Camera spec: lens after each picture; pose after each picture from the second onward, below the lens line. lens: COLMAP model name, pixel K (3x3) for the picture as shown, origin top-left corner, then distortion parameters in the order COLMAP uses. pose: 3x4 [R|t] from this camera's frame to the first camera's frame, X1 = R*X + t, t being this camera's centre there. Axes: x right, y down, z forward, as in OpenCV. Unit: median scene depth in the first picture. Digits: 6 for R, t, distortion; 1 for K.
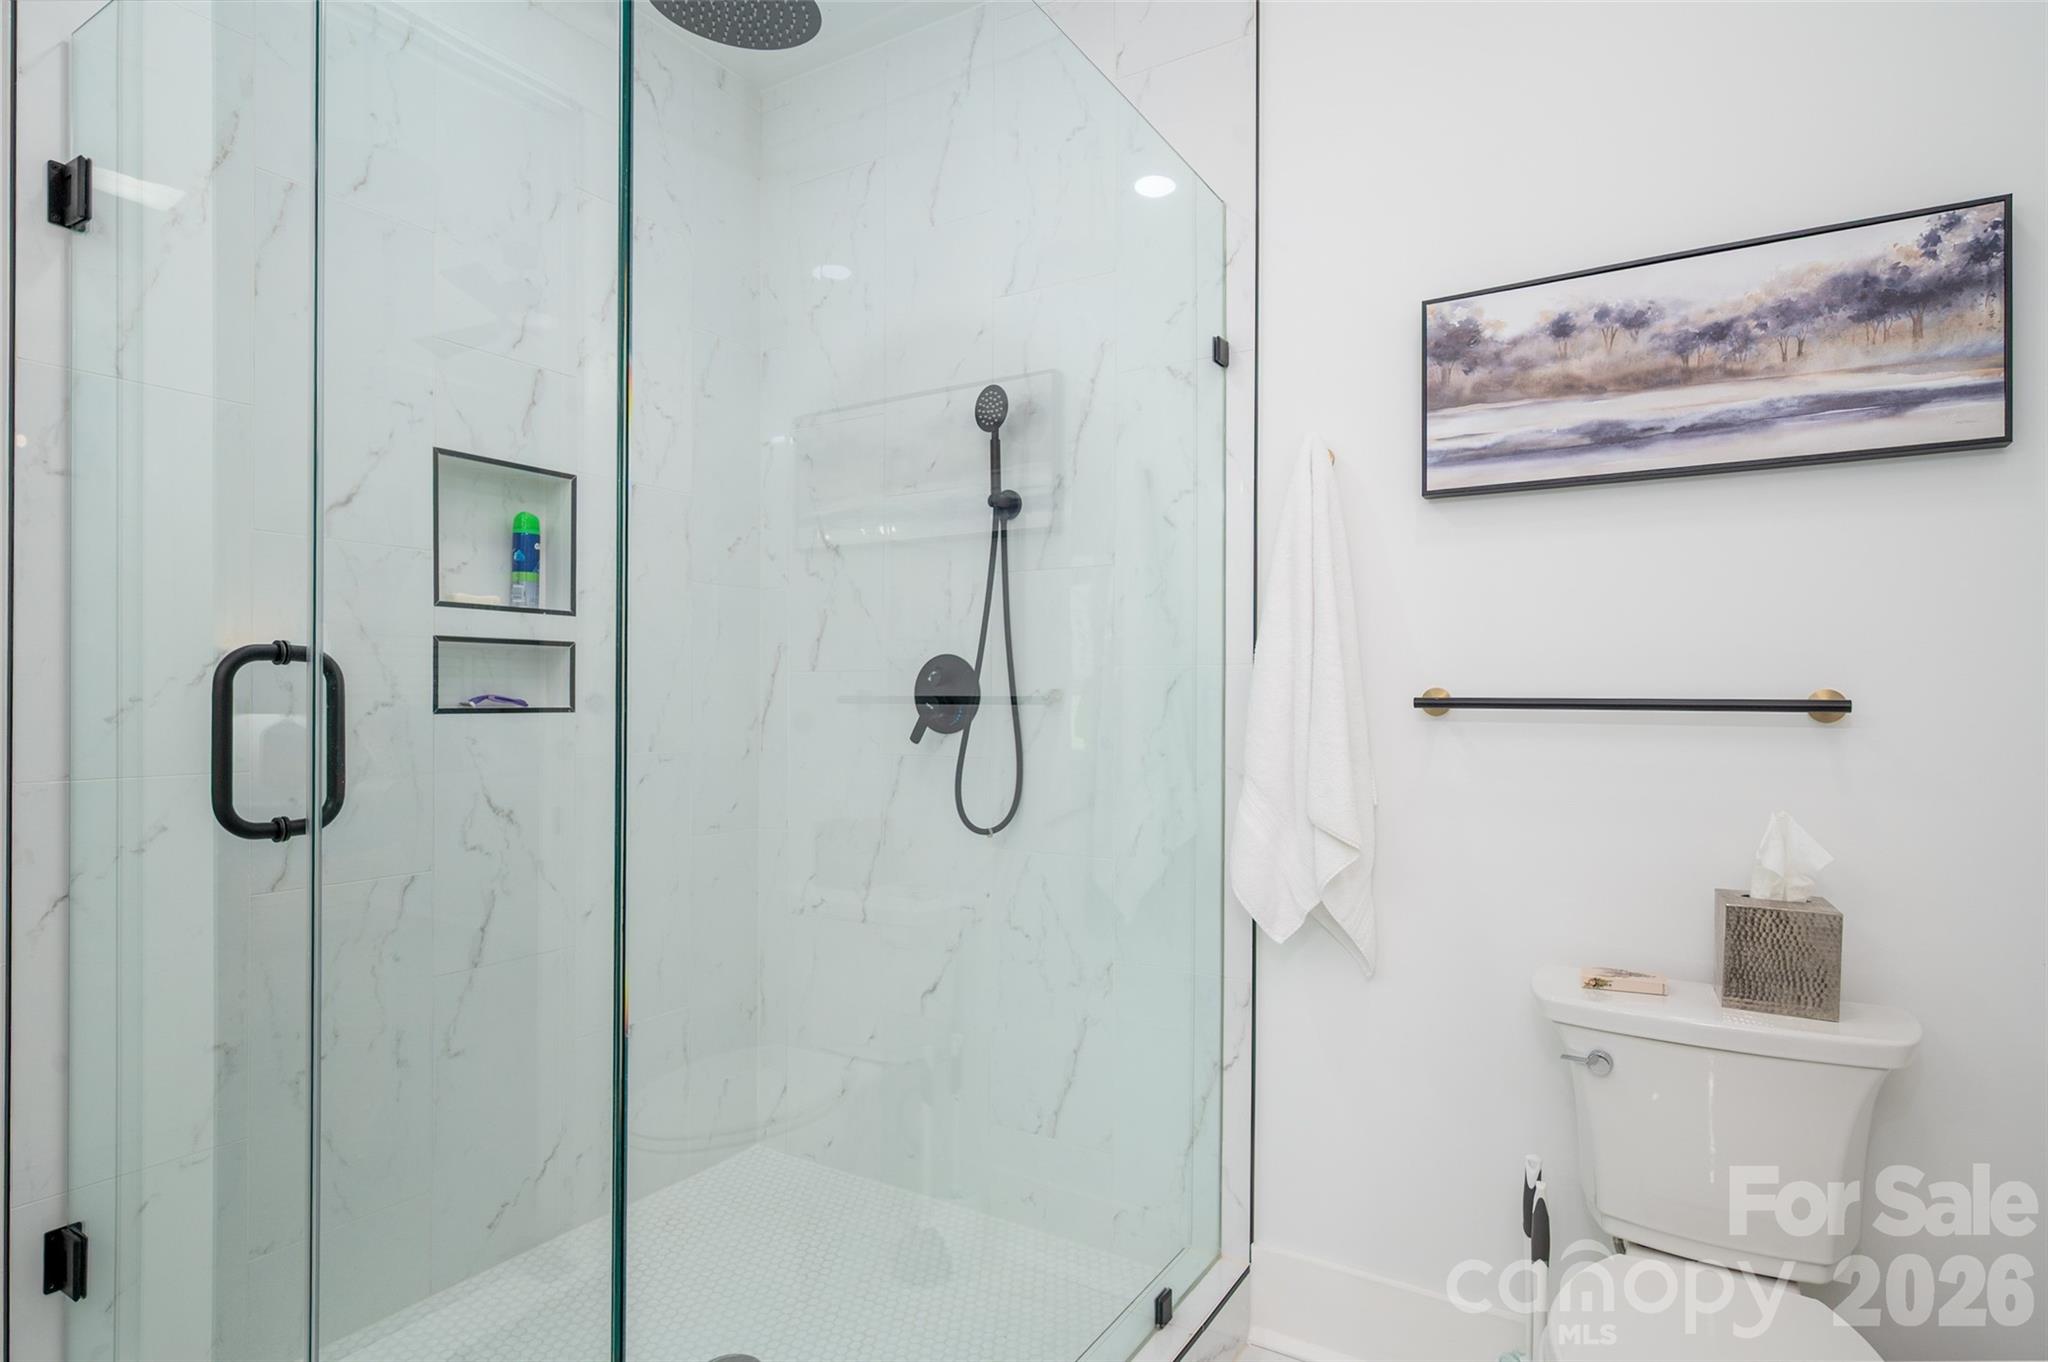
lens RADIAL K [[1093.9, 0, 1023.8], [0, 1093.9, 693.3], [0, 0, 1]] dist [0.002399, 0.000917]
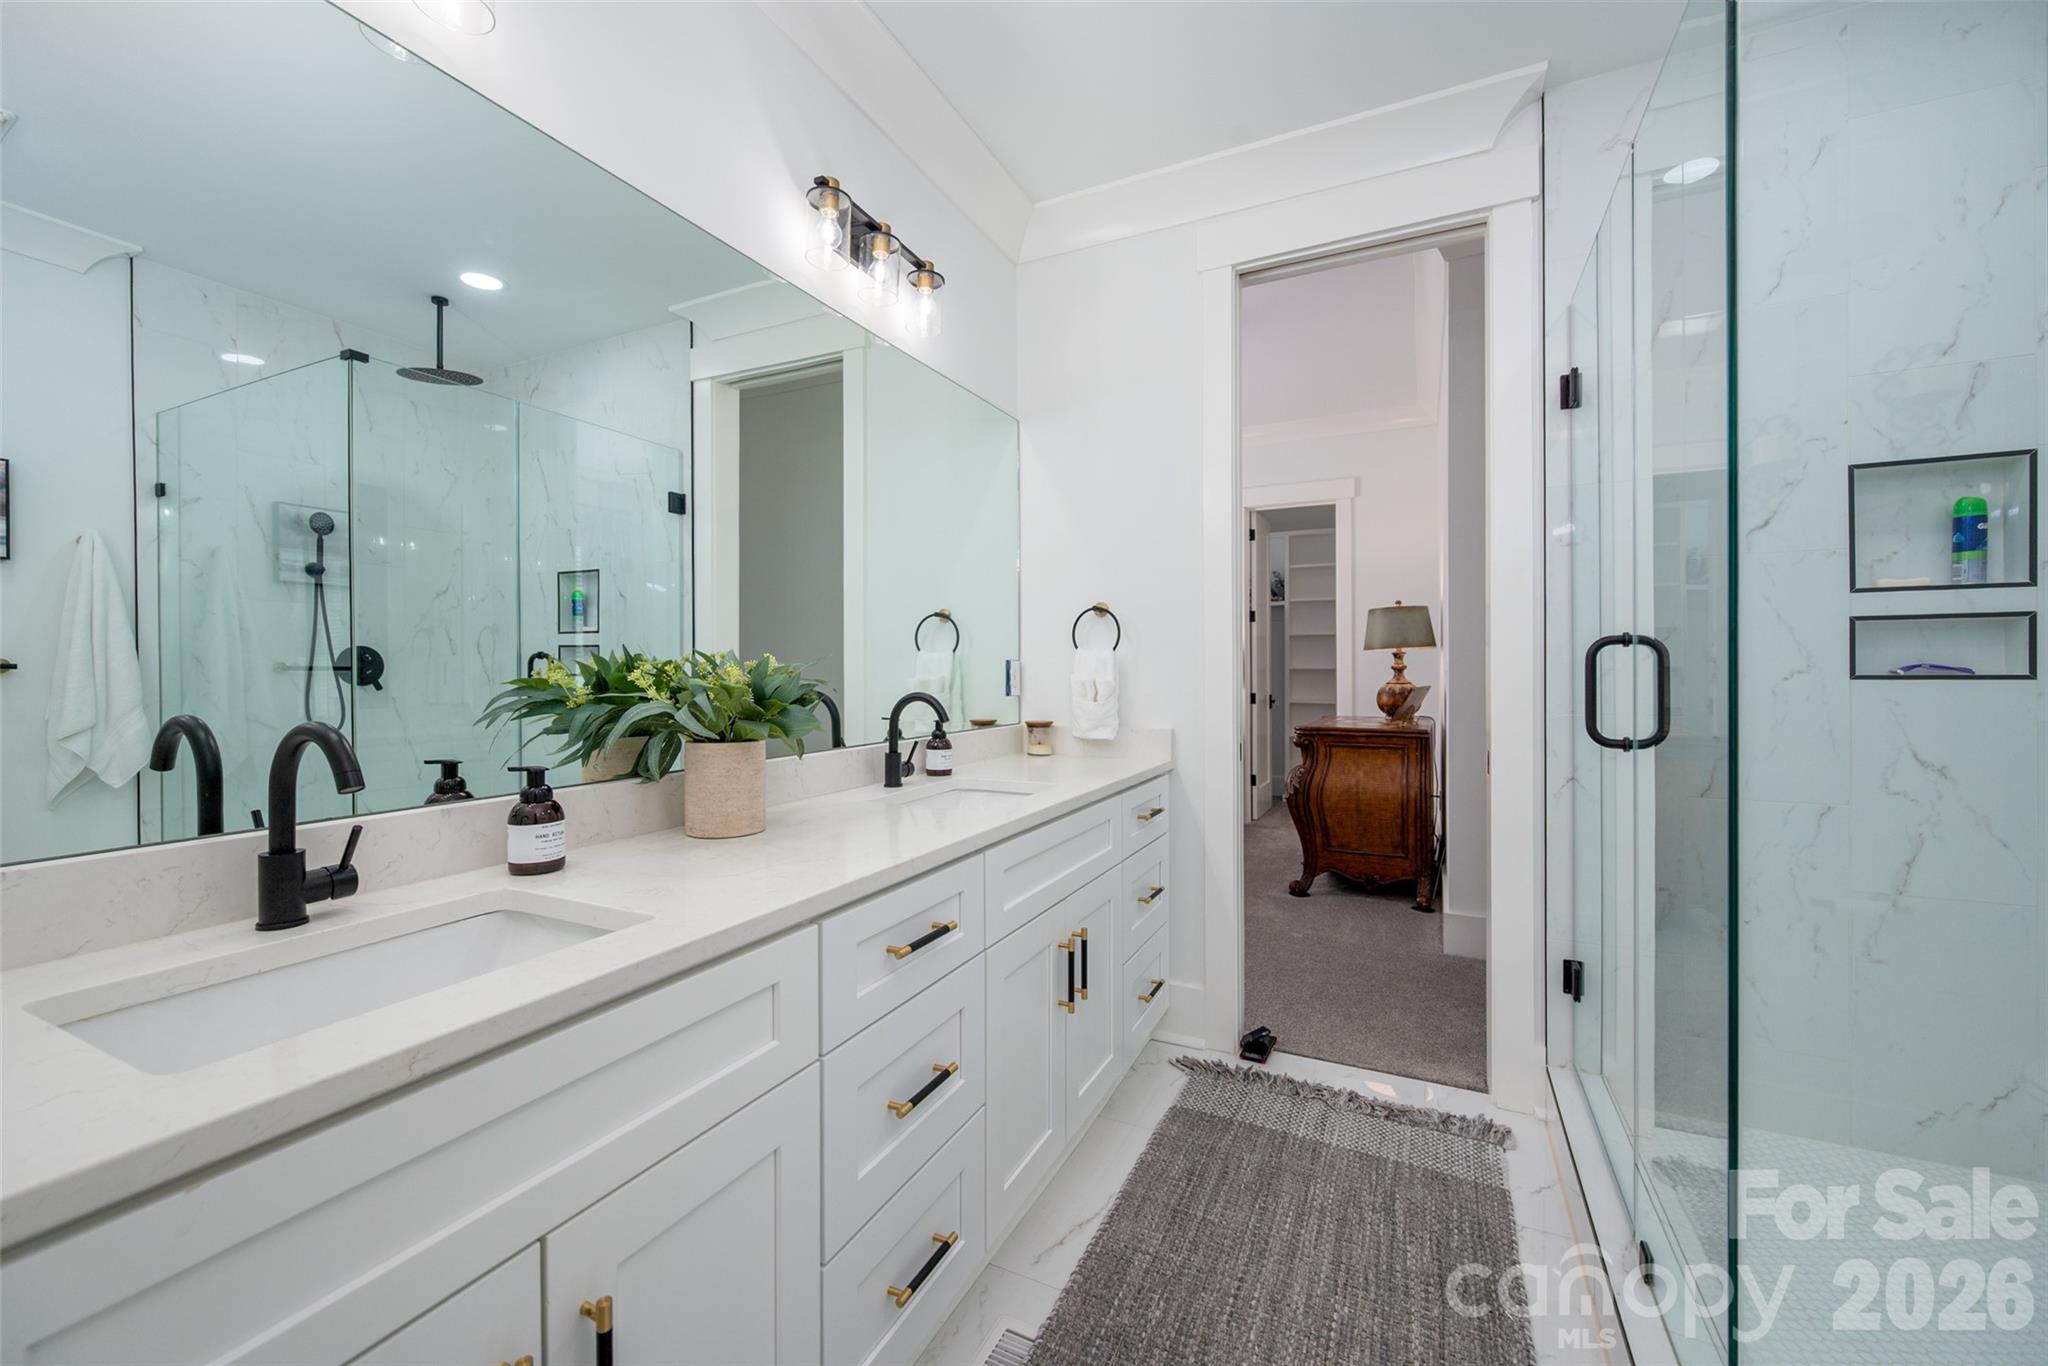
lens RADIAL K [[832.5, 0, 1015.2], [0, 832.5, 677.2], [0, 0, 1]] dist [0.006620, -0.000404]
pose [[0.087544, -0.000125, -0.996161, 0.309786], [0.007060, 0.999975, 0.000495, 0.008411], [0.996136, -0.007076, 0.087542, -0.026237]]
